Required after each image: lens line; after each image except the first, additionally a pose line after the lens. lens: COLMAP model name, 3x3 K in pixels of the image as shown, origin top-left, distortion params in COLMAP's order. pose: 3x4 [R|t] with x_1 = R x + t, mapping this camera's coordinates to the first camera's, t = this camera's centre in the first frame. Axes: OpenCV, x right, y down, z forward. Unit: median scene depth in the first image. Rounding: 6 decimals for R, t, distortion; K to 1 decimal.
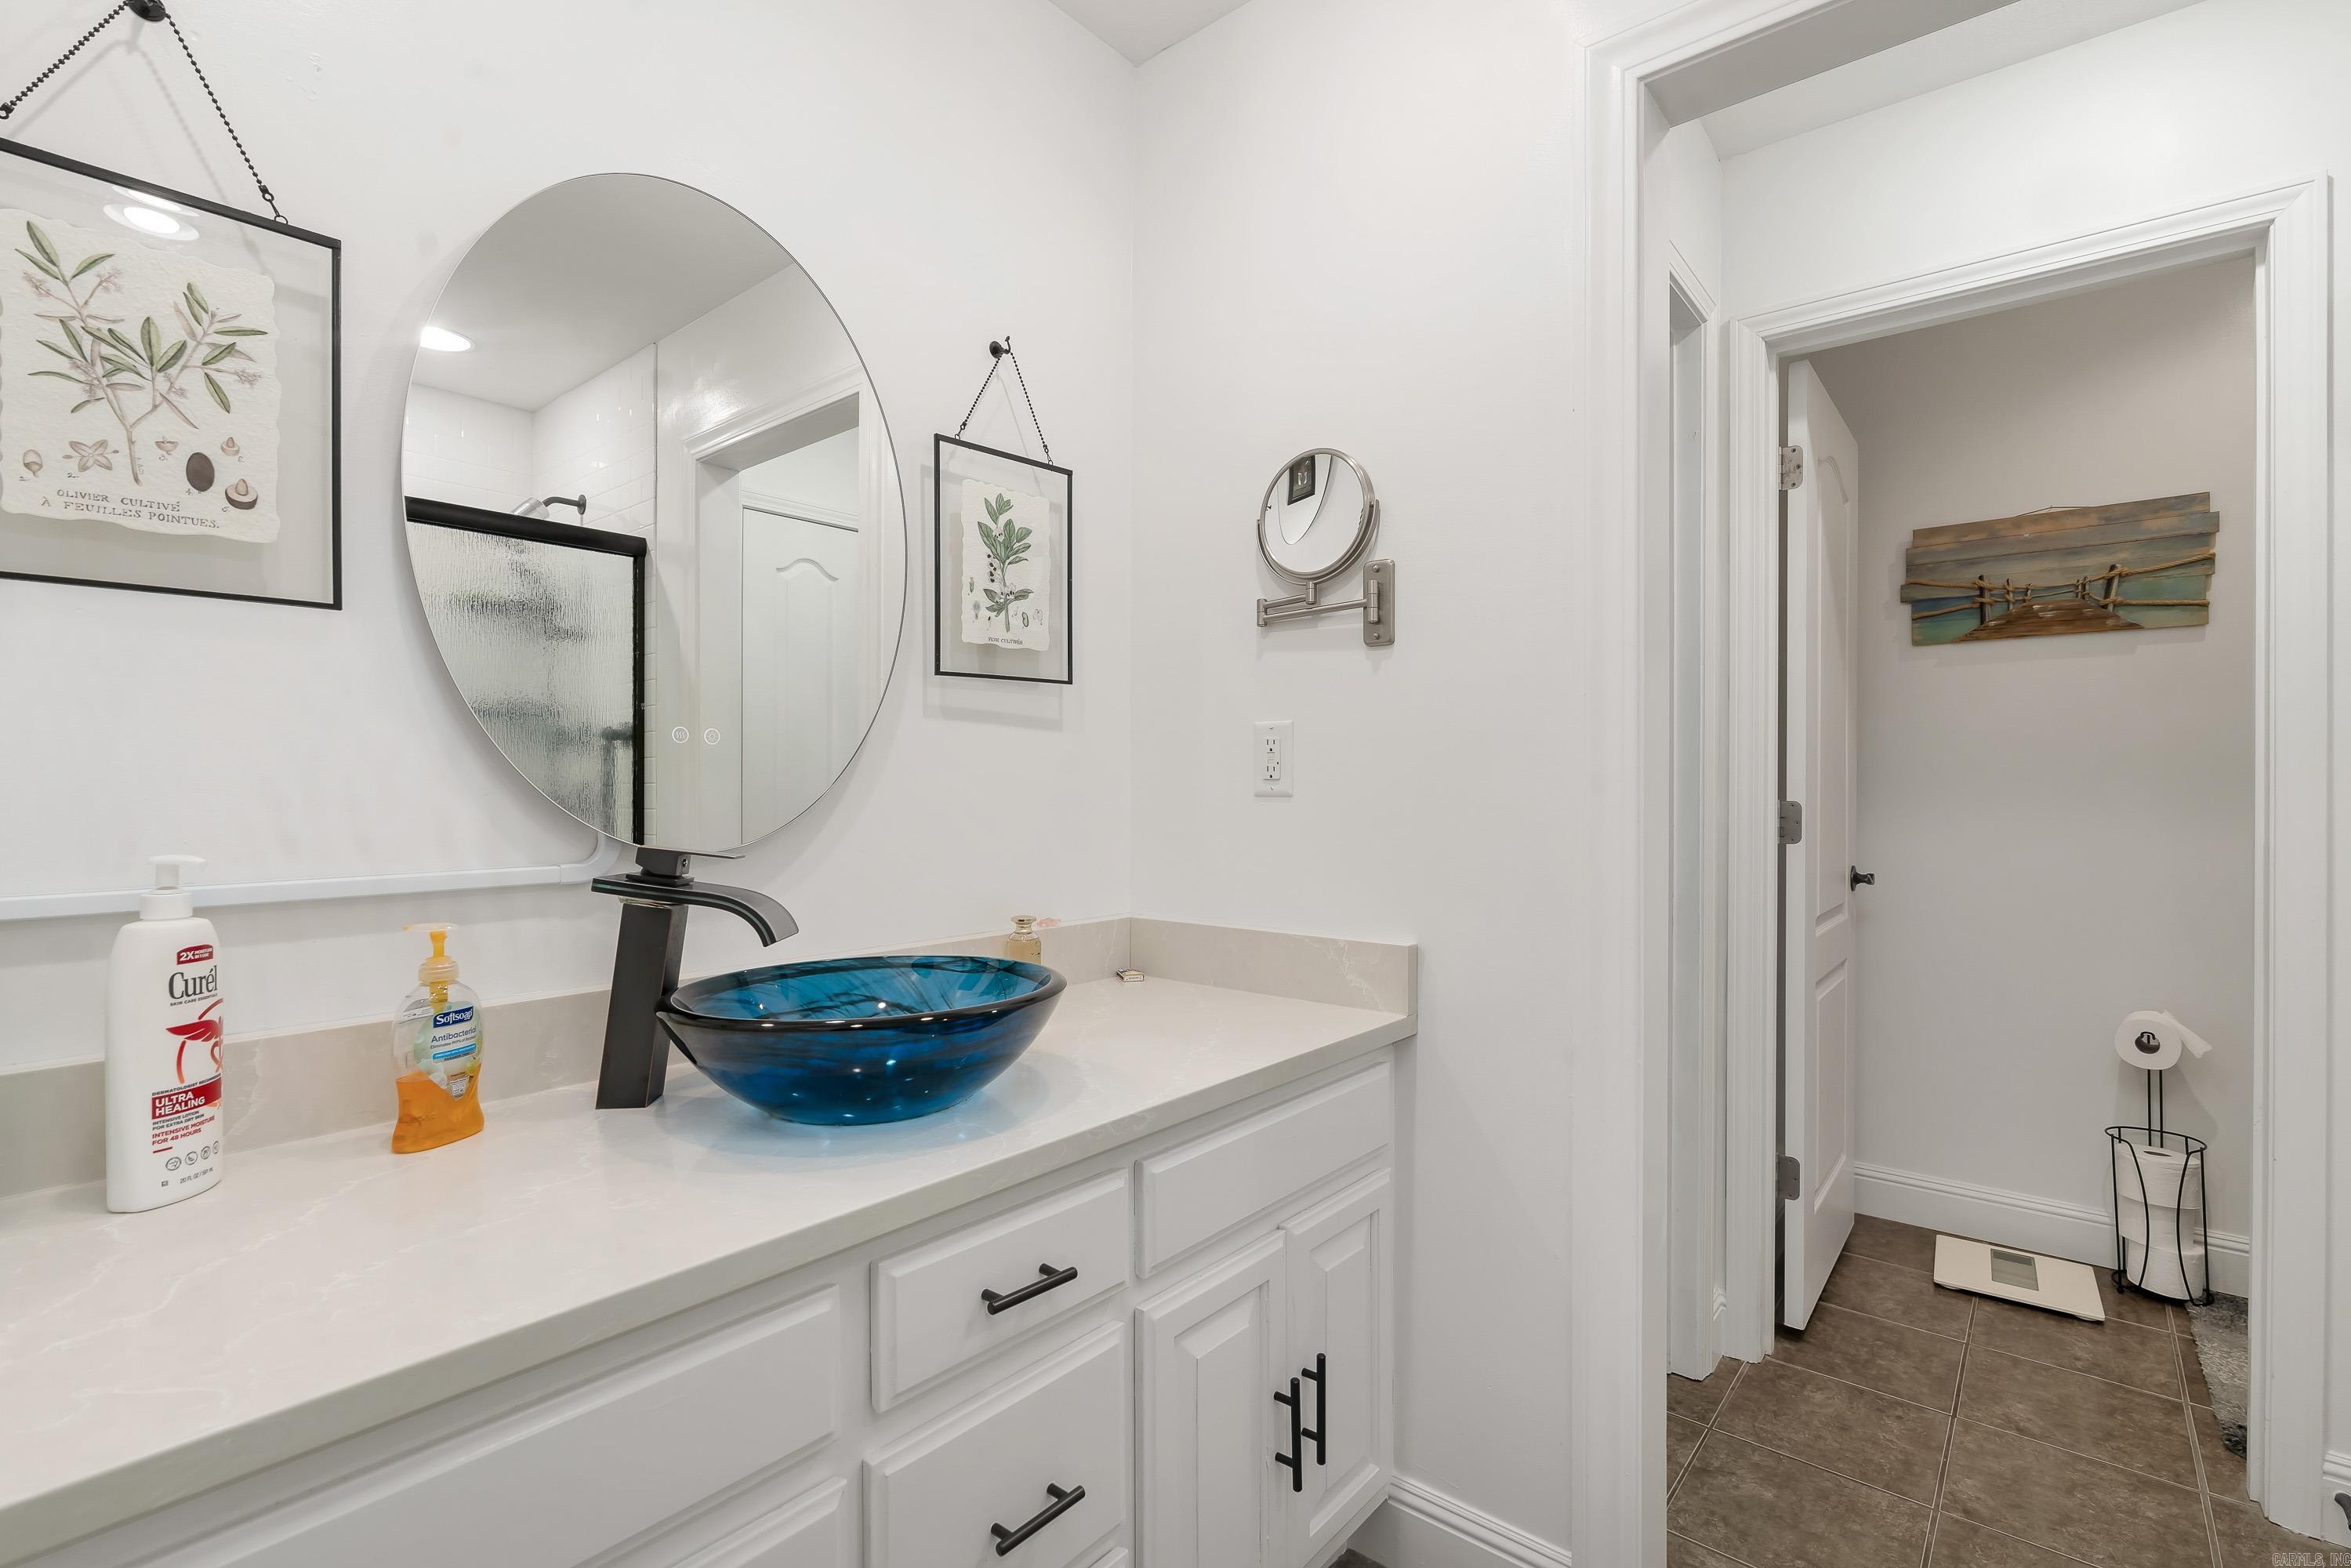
lens RADIAL K [[1079.5, 0, 1182.9], [0, 1079.5, 793.3], [0, 0, 1]] dist [0.004104, 0.000795]
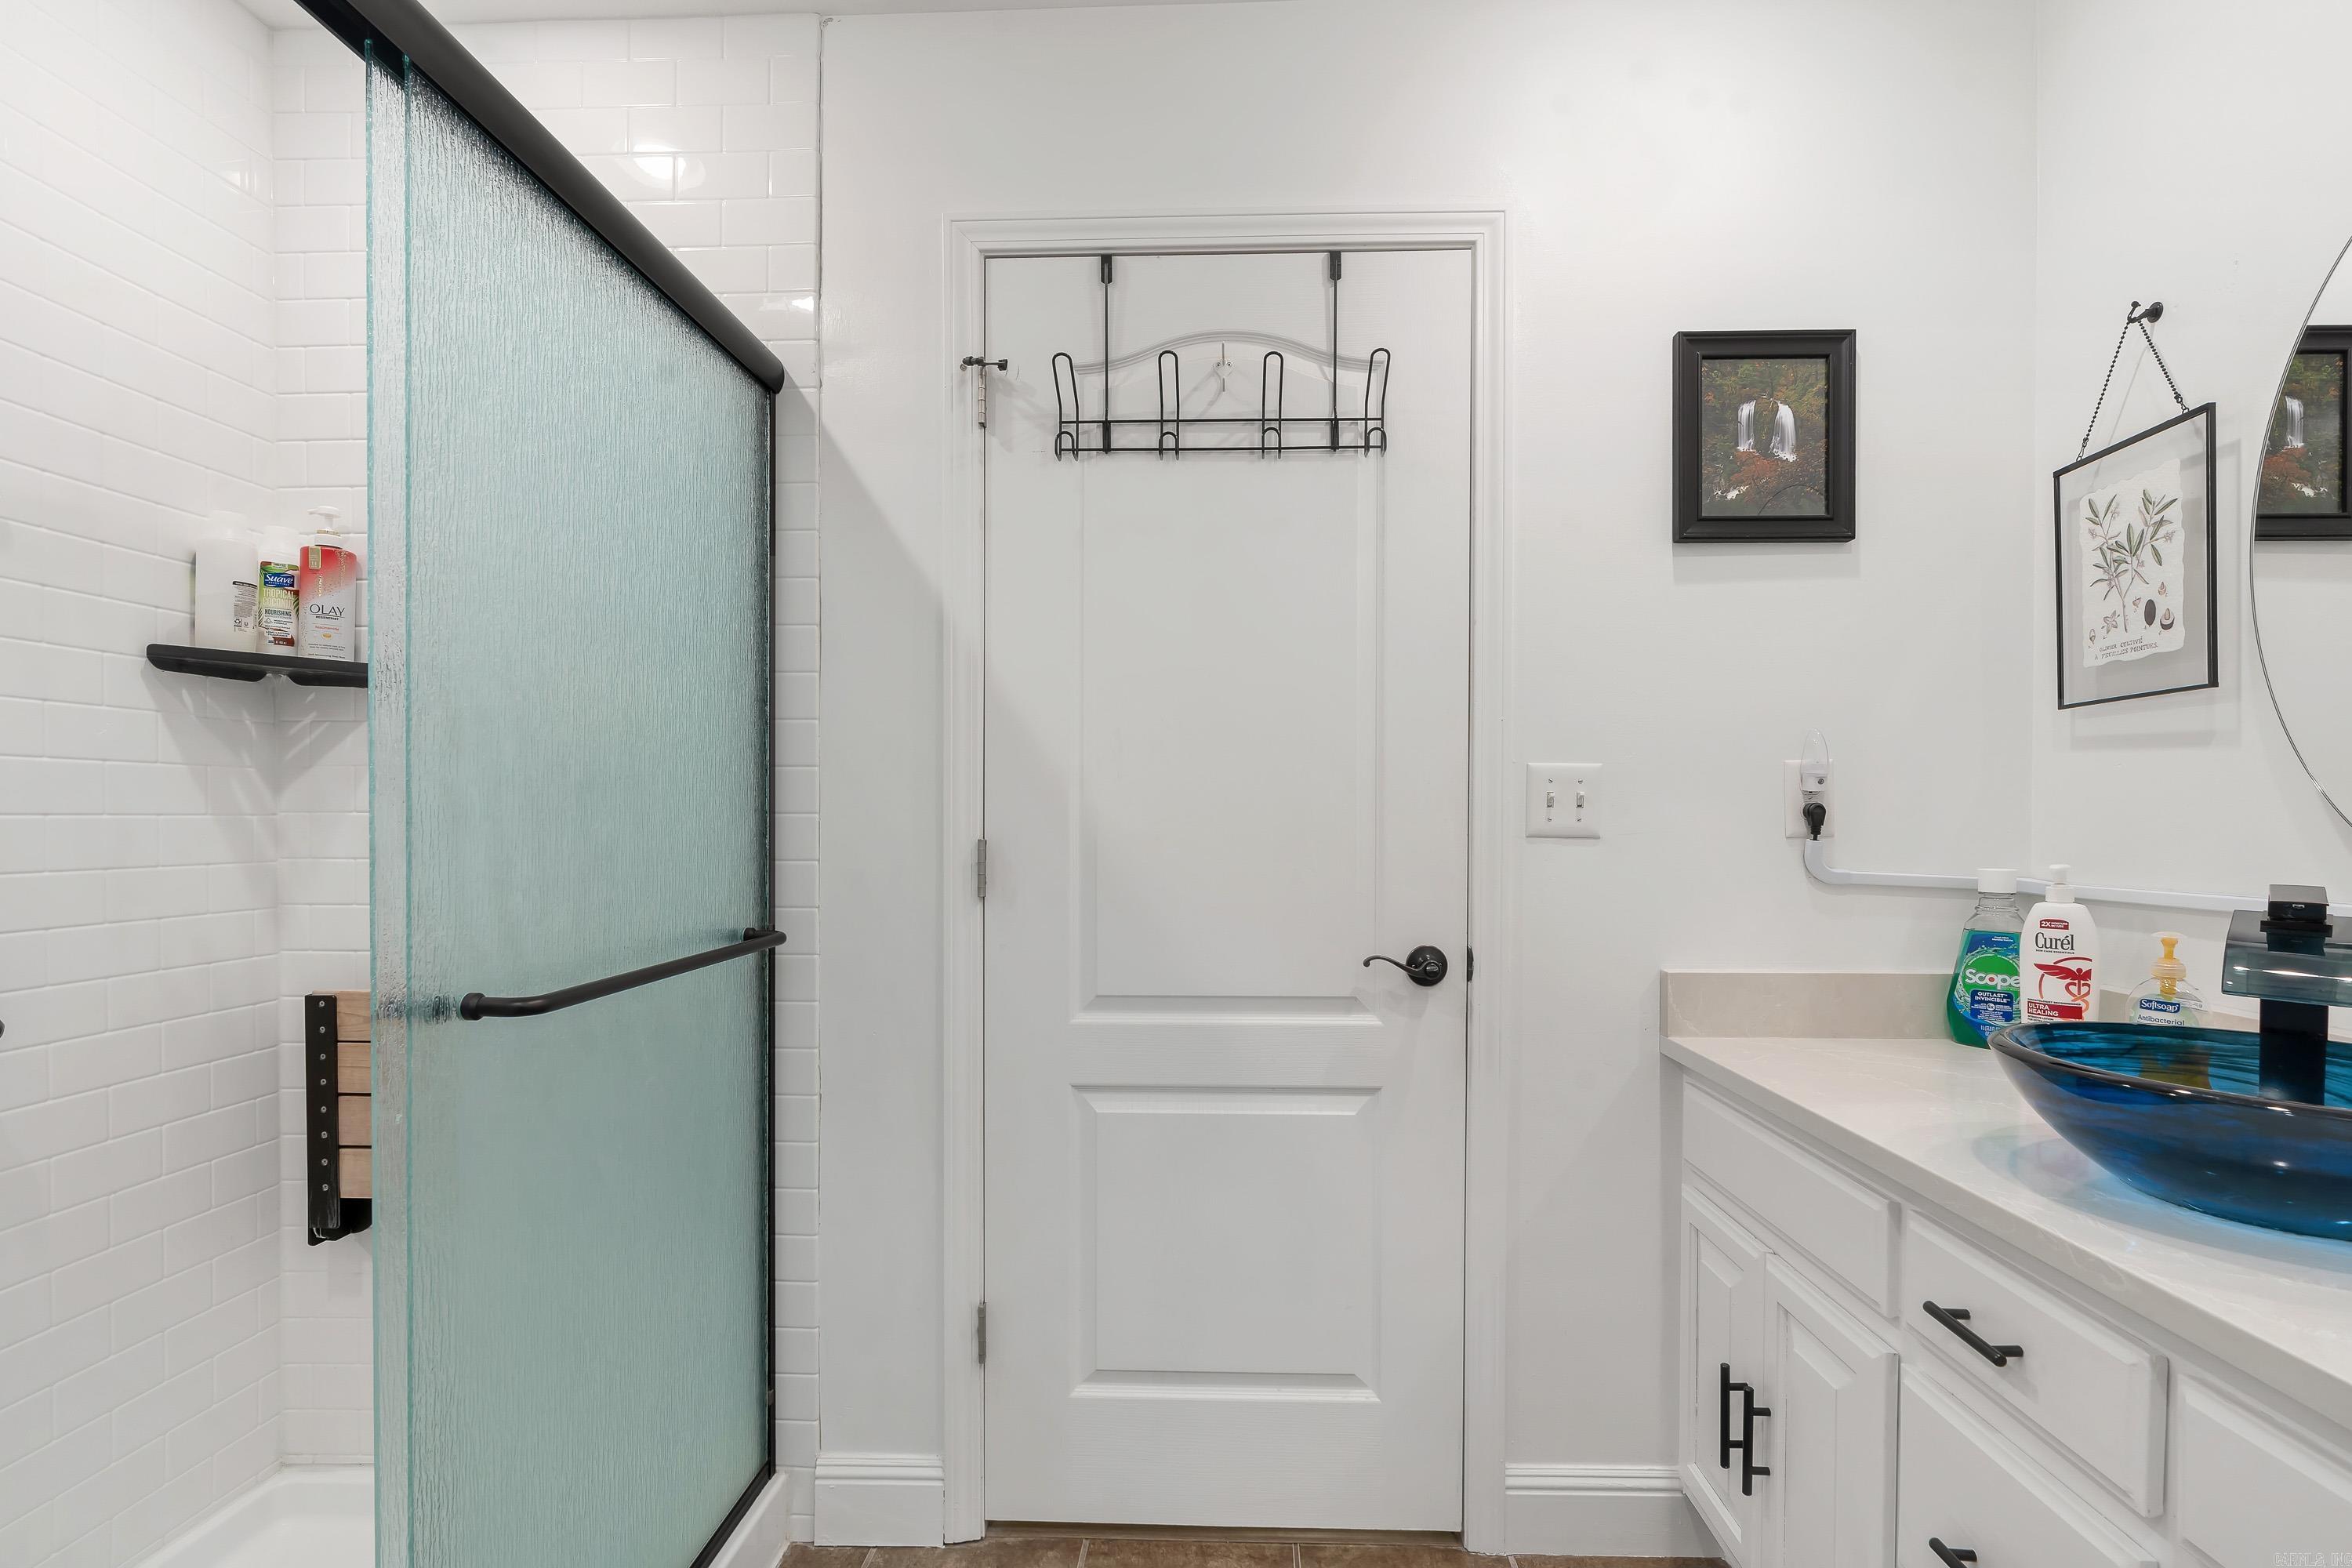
lens RADIAL K [[1079.9, 0, 1184.8], [0, 1079.9, 805.8], [0, 0, 1]] dist [0.004104, 0.000795]
pose [[-0.792693, -0.010511, -0.609531, 1.050467], [-0.009049, 0.999944, -0.005476, -0.010335], [0.609554, 0.001175, -0.792743, 1.372593]]
